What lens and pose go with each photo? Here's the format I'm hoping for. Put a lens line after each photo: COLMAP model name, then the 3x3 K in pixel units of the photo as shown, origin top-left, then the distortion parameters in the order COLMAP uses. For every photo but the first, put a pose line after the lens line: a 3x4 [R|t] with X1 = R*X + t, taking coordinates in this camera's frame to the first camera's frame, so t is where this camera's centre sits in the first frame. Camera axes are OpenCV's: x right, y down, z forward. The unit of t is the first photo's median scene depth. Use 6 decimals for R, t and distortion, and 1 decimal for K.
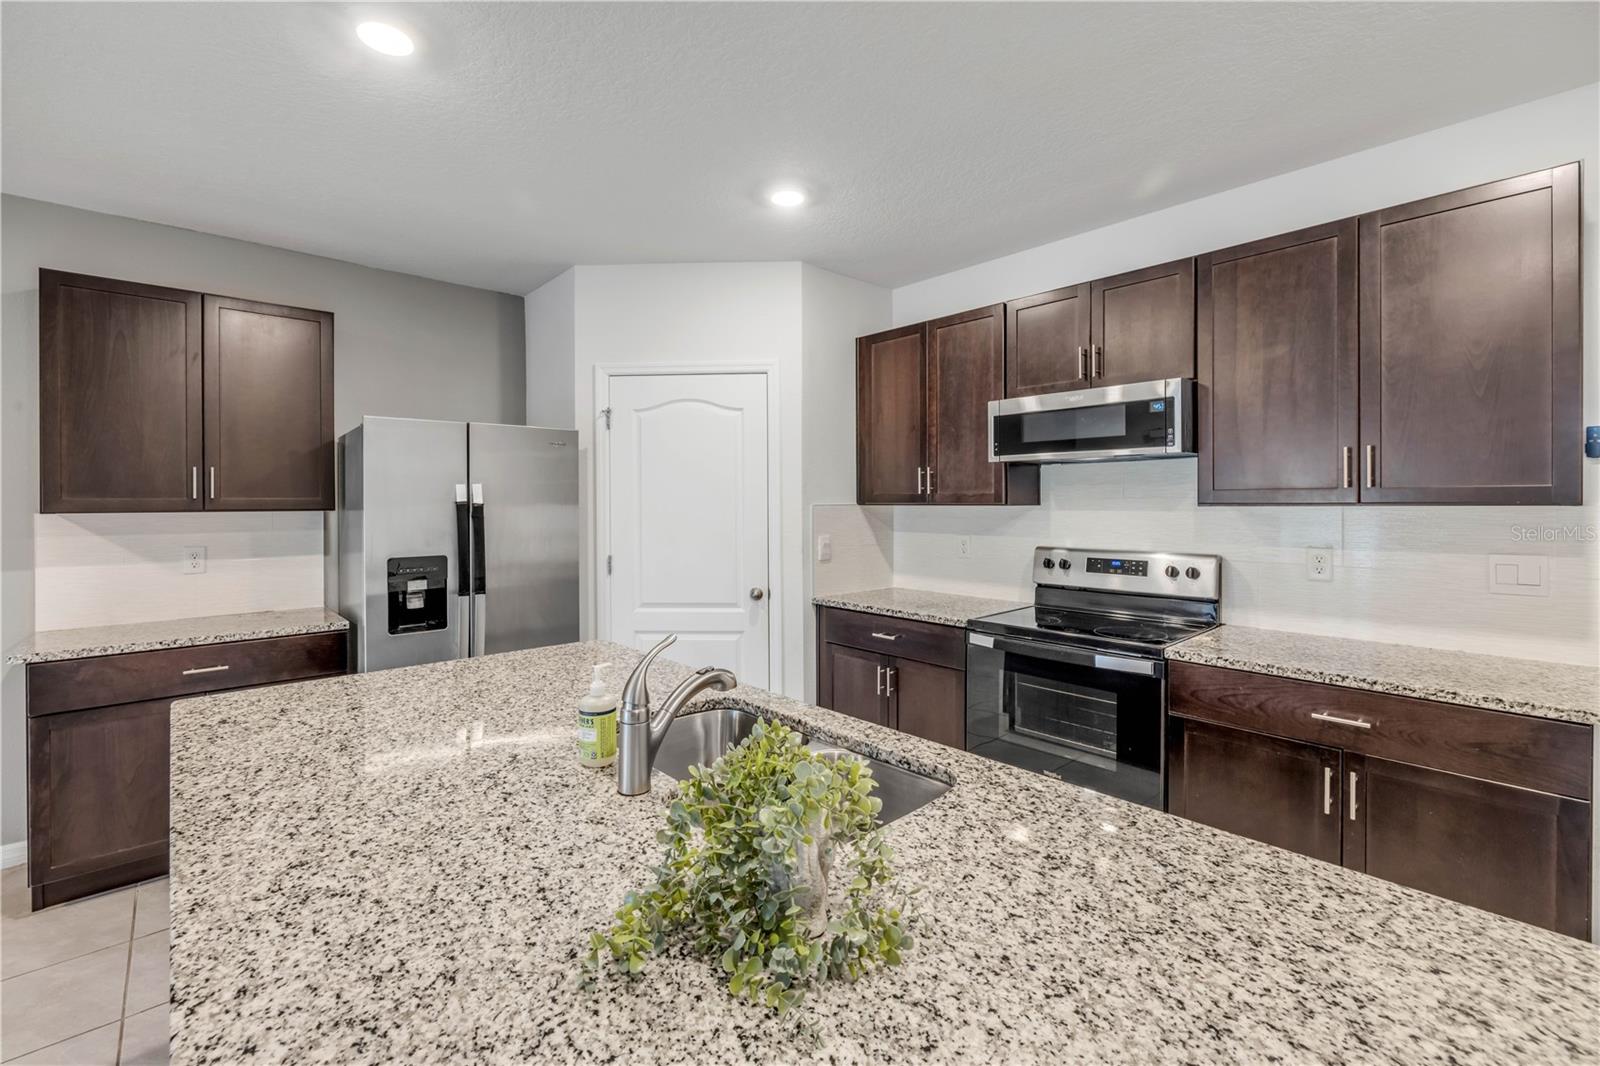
lens RADIAL K [[680.3, 0, 795.0], [0, 680.3, 506.4], [0, 0, 1]] dist [0.002436, -0.000500]
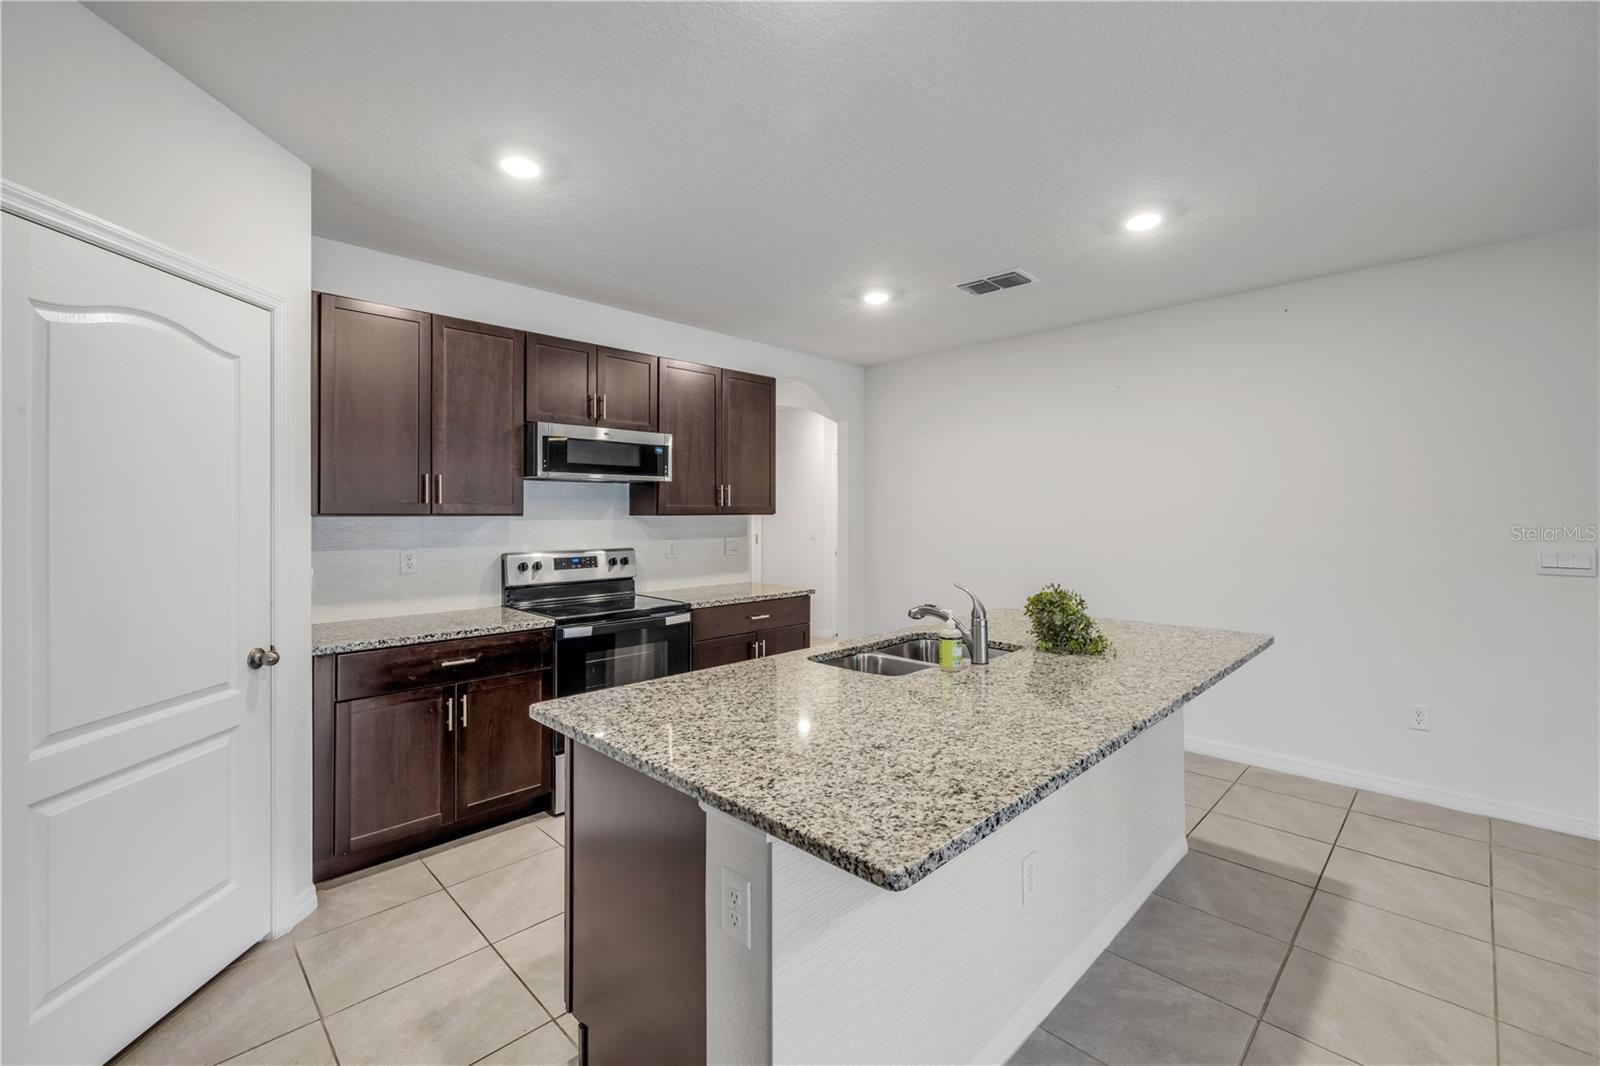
lens RADIAL K [[680.3, 0, 792.5], [0, 680.3, 511.5], [0, 0, 1]] dist [0.002436, -0.000500]
pose [[-0.038802, 0.005973, 0.999229, -0.841278], [0.008284, 0.999950, -0.005655, 0.001395], [-0.999213, 0.008058, -0.038849, 0.637224]]
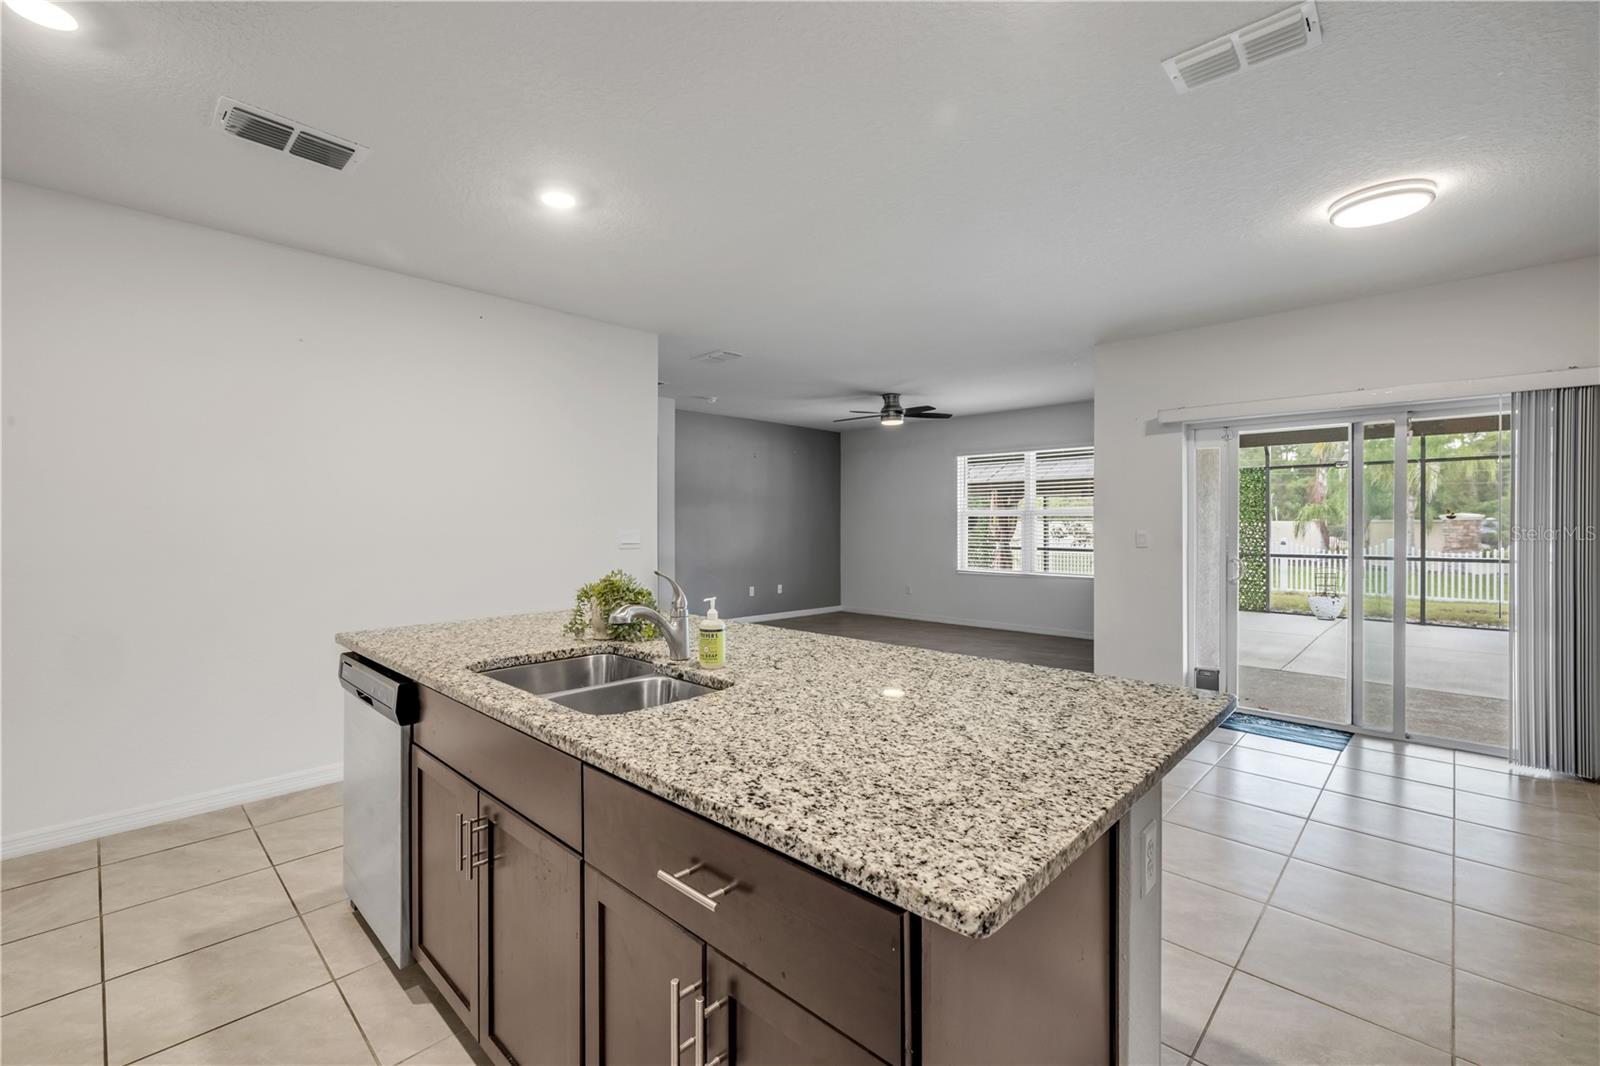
lens RADIAL K [[680.3, 0, 801.6], [0, 680.3, 534.5], [0, 0, 1]] dist [0.002436, -0.000500]
pose [[-0.997434, 0.004474, -0.071450, -0.164640], [0.002799, 0.999719, 0.023525, 0.029819], [0.071535, 0.023264, -0.997167, 1.068984]]
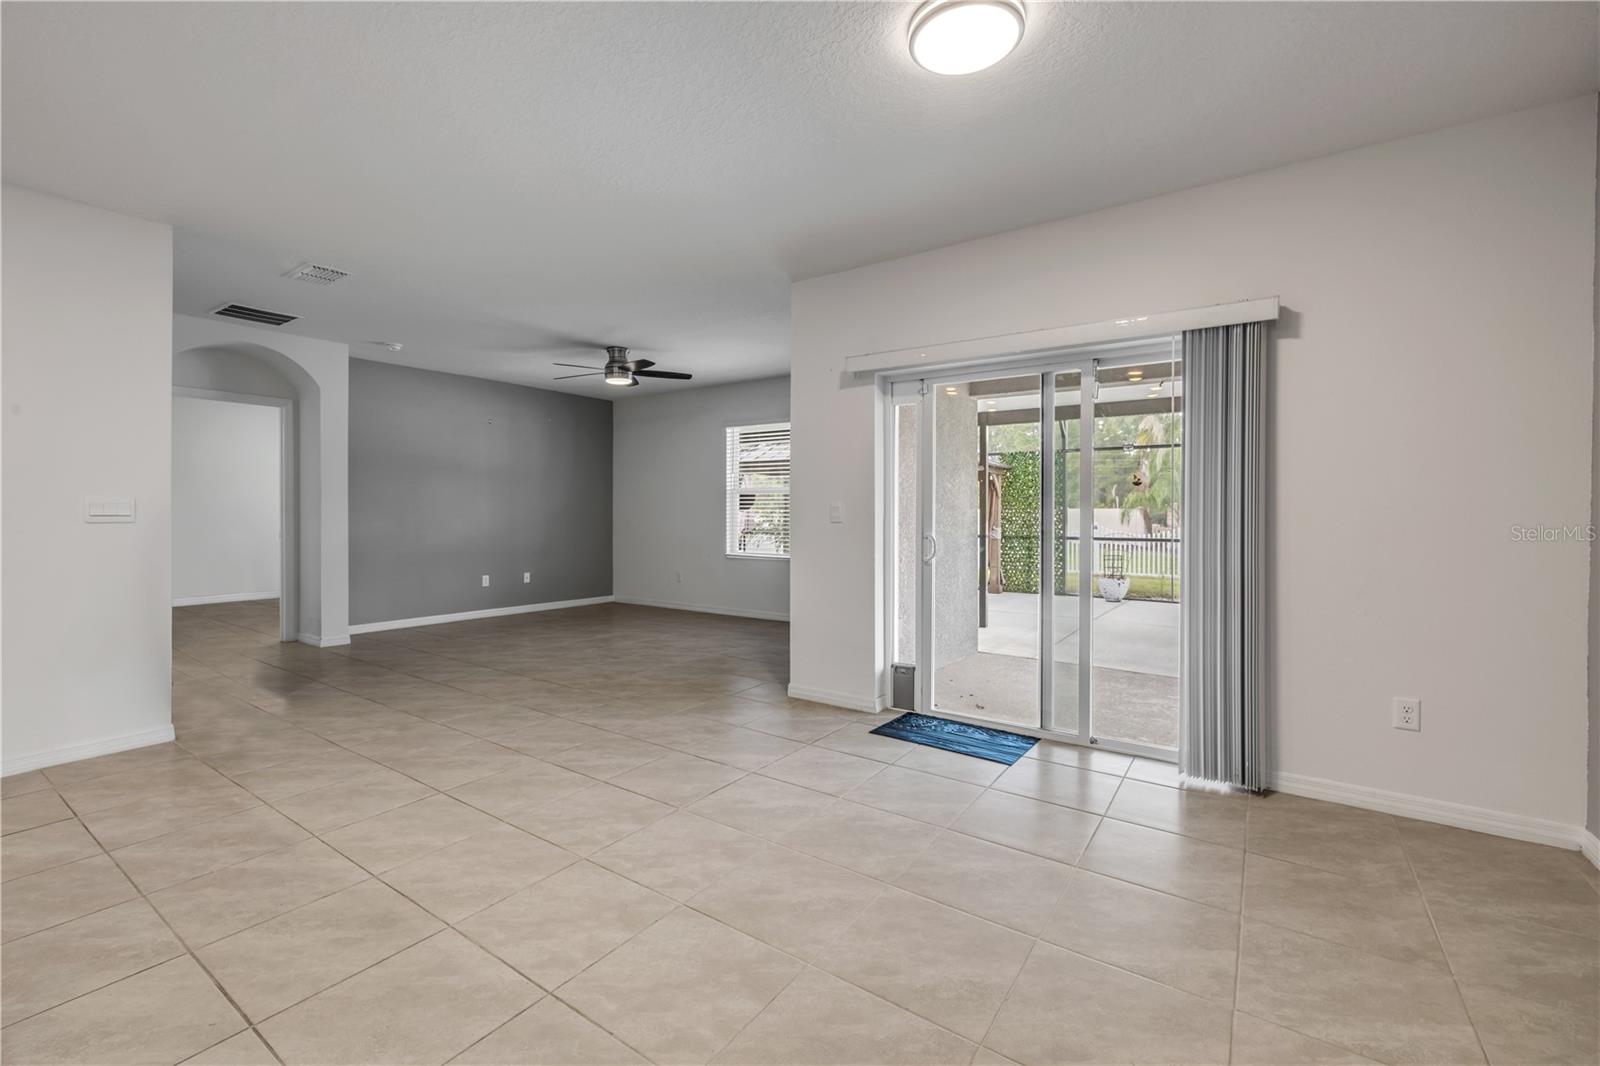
lens RADIAL K [[680.3, 0, 793.9], [0, 680.3, 520.0], [0, 0, 1]] dist [0.002436, -0.000500]
pose [[-0.975231, 0.003296, -0.221164, -0.729201], [-0.000761, 0.999833, 0.018256, 0.074853], [0.221188, 0.017972, -0.975066, 0.808850]]
